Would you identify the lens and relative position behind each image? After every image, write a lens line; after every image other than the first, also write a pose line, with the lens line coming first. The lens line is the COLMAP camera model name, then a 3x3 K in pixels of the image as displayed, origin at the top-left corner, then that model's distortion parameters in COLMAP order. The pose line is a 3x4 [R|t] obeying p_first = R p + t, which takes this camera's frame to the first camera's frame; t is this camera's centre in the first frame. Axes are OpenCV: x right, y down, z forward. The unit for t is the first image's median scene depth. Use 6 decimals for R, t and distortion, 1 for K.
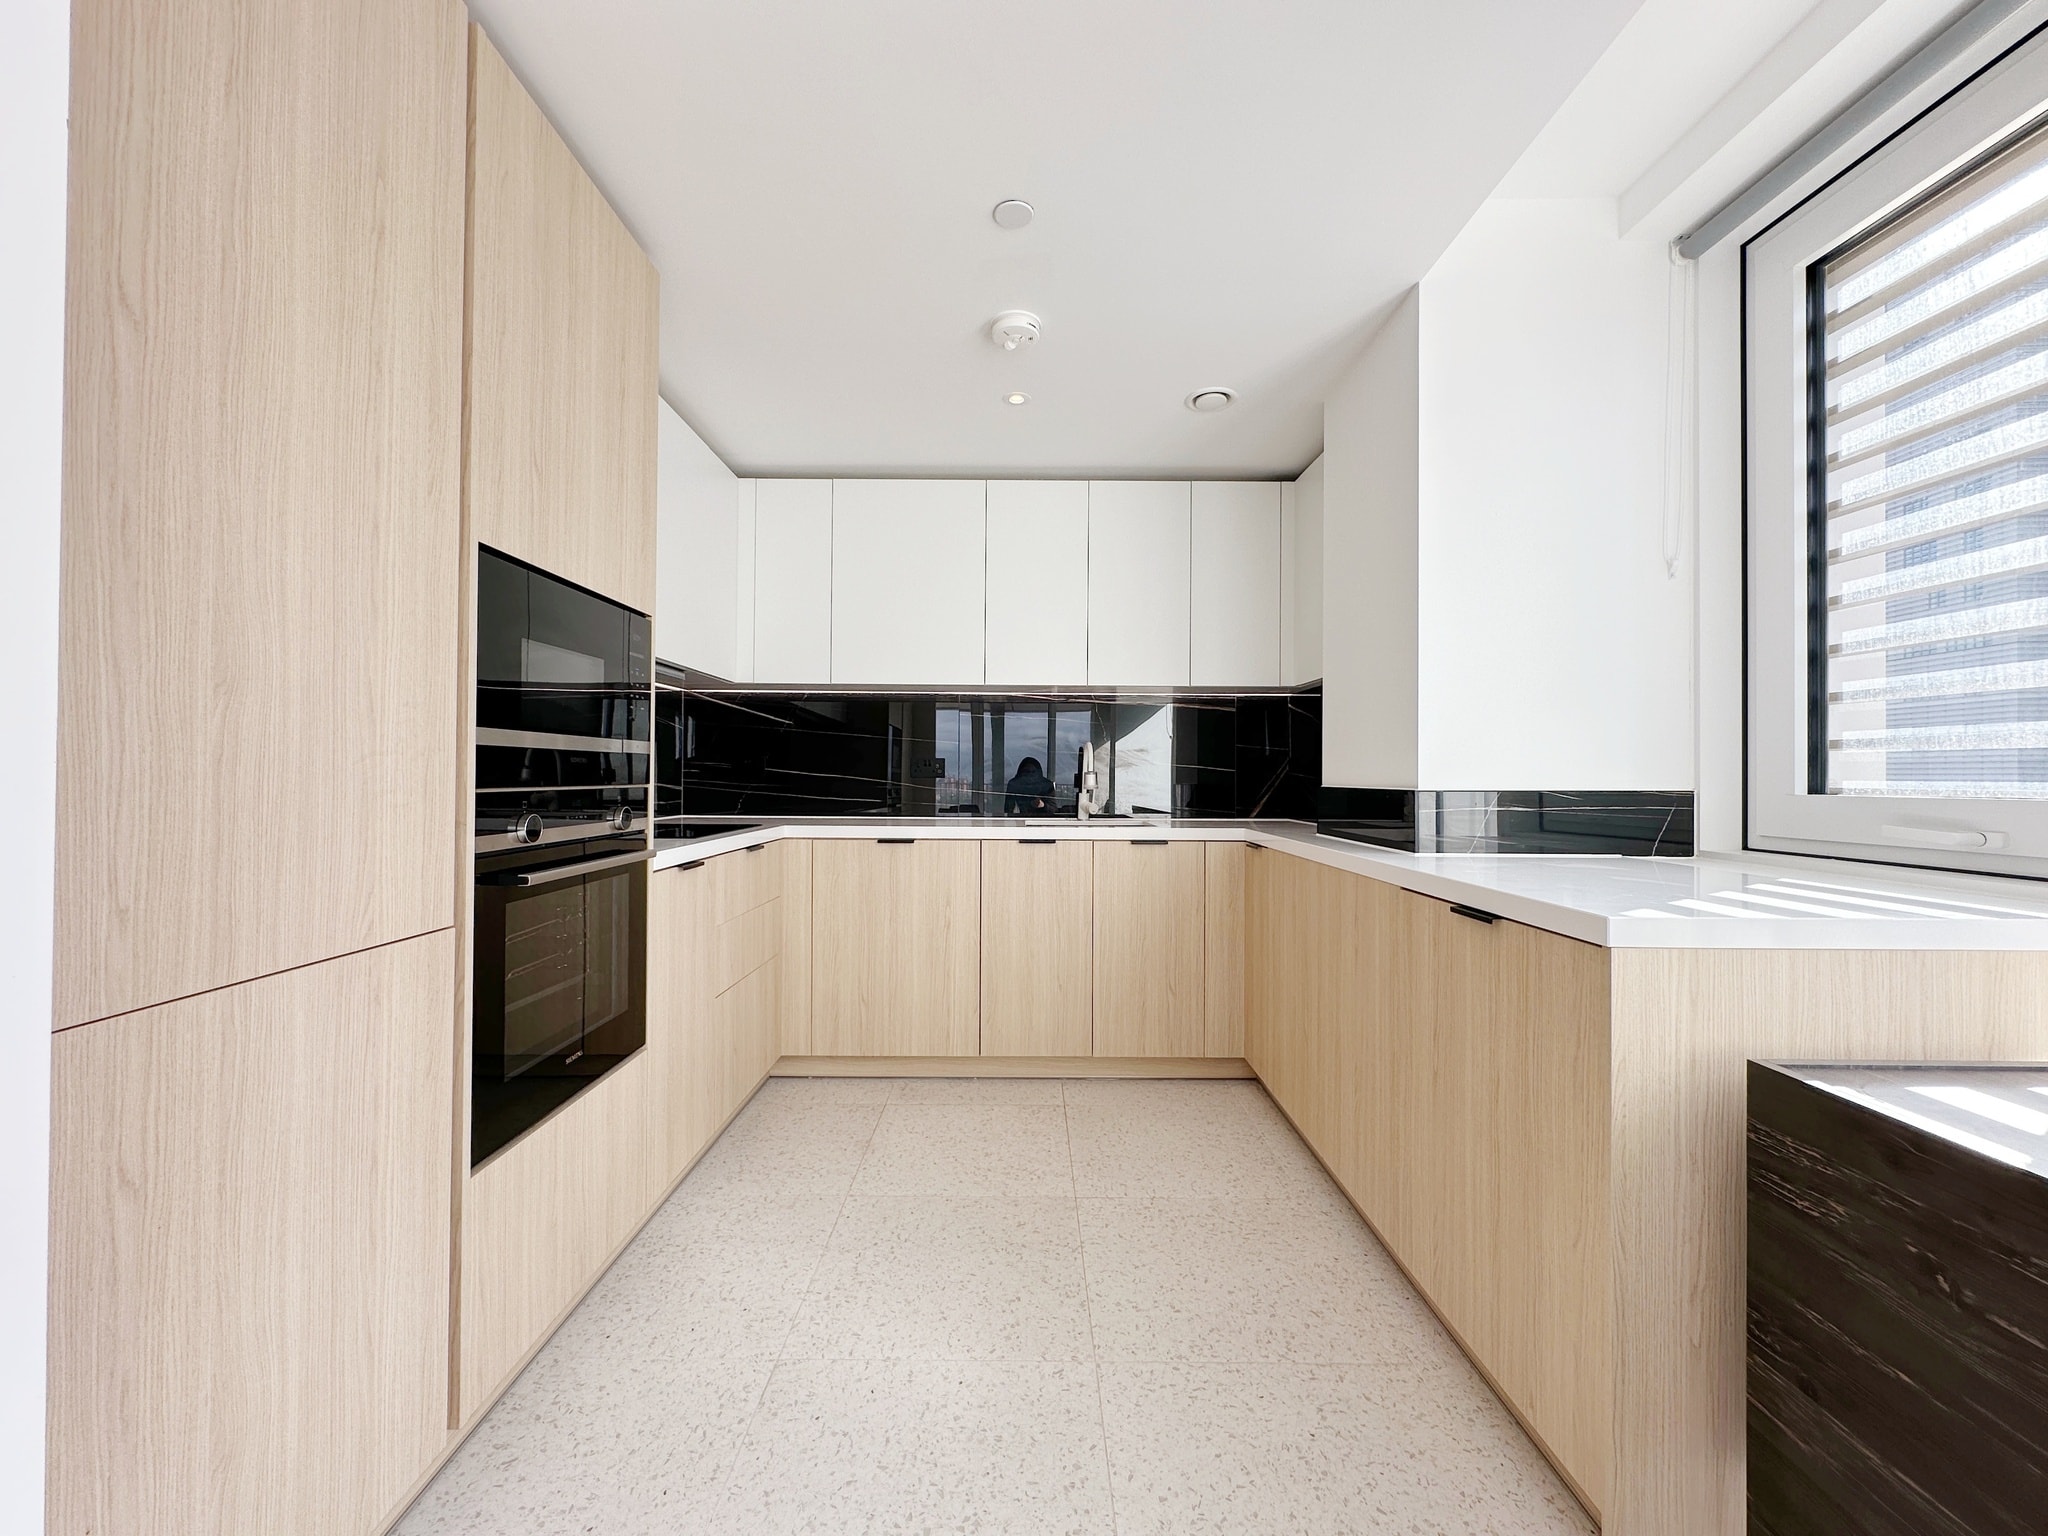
lens RADIAL K [[813.1, 0, 1031.1], [0, 813.1, 761.5], [0, 0, 1]] dist [-0.003171, 0.001045]
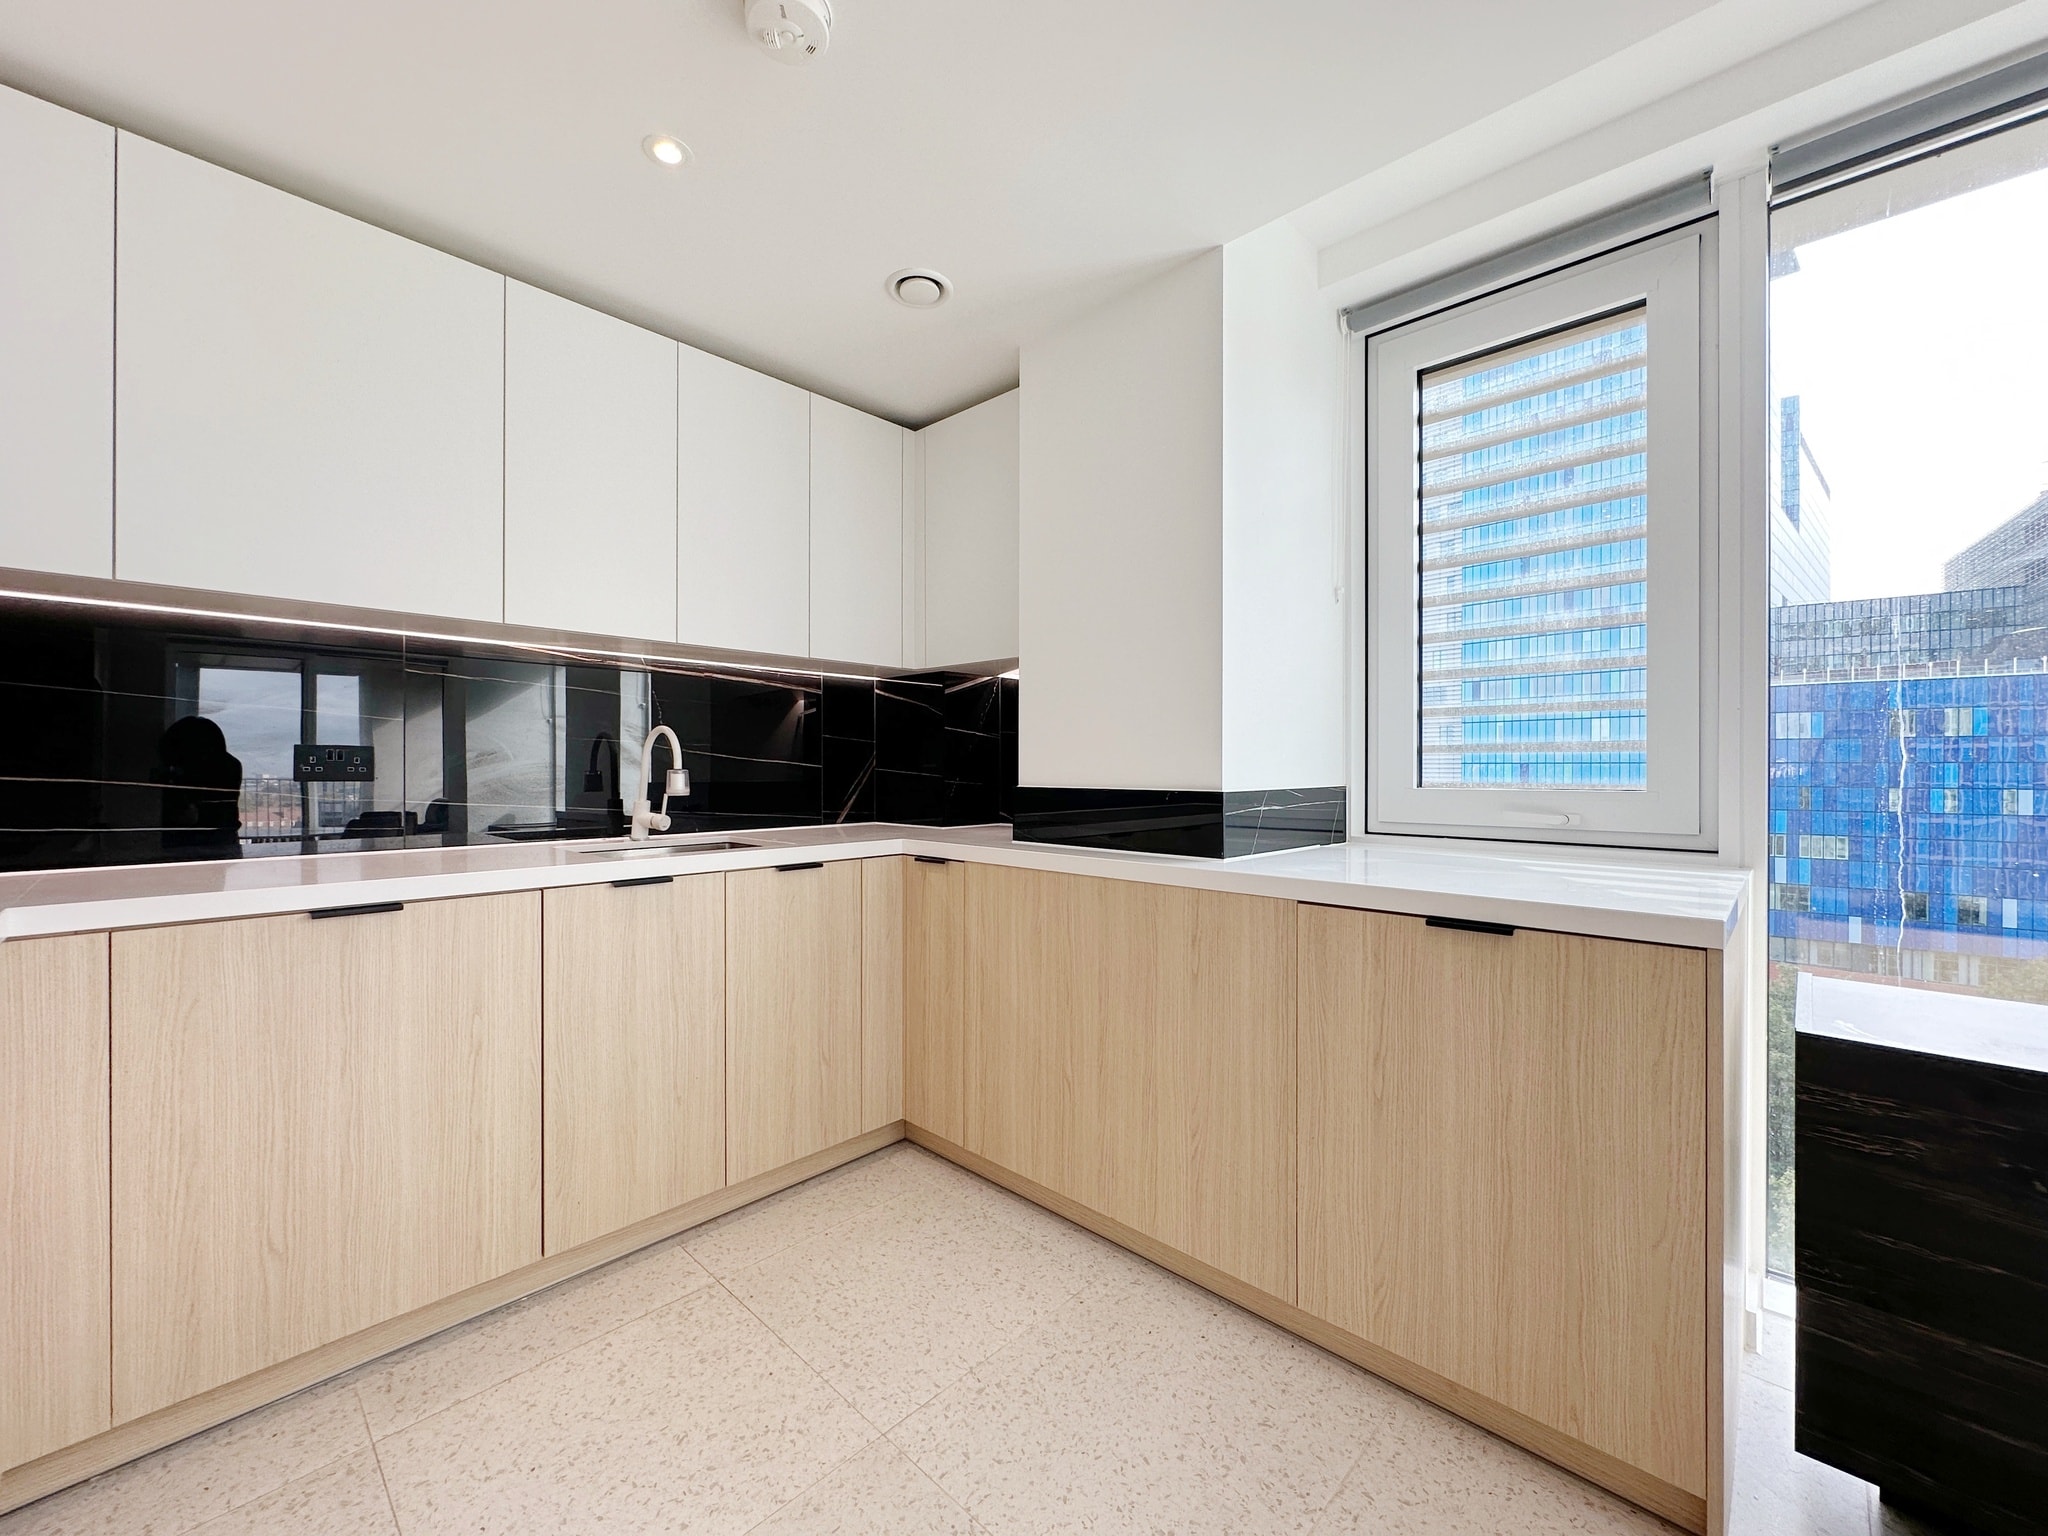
lens RADIAL K [[813.1, 0, 1021.8], [0, 813.1, 762.5], [0, 0, 1]] dist [-0.003171, 0.001045]
pose [[0.693049, -0.000612, 0.720890, -0.271633], [-0.010214, 0.999891, 0.010668, -0.004569], [-0.720818, -0.014757, 0.692968, 0.391631]]
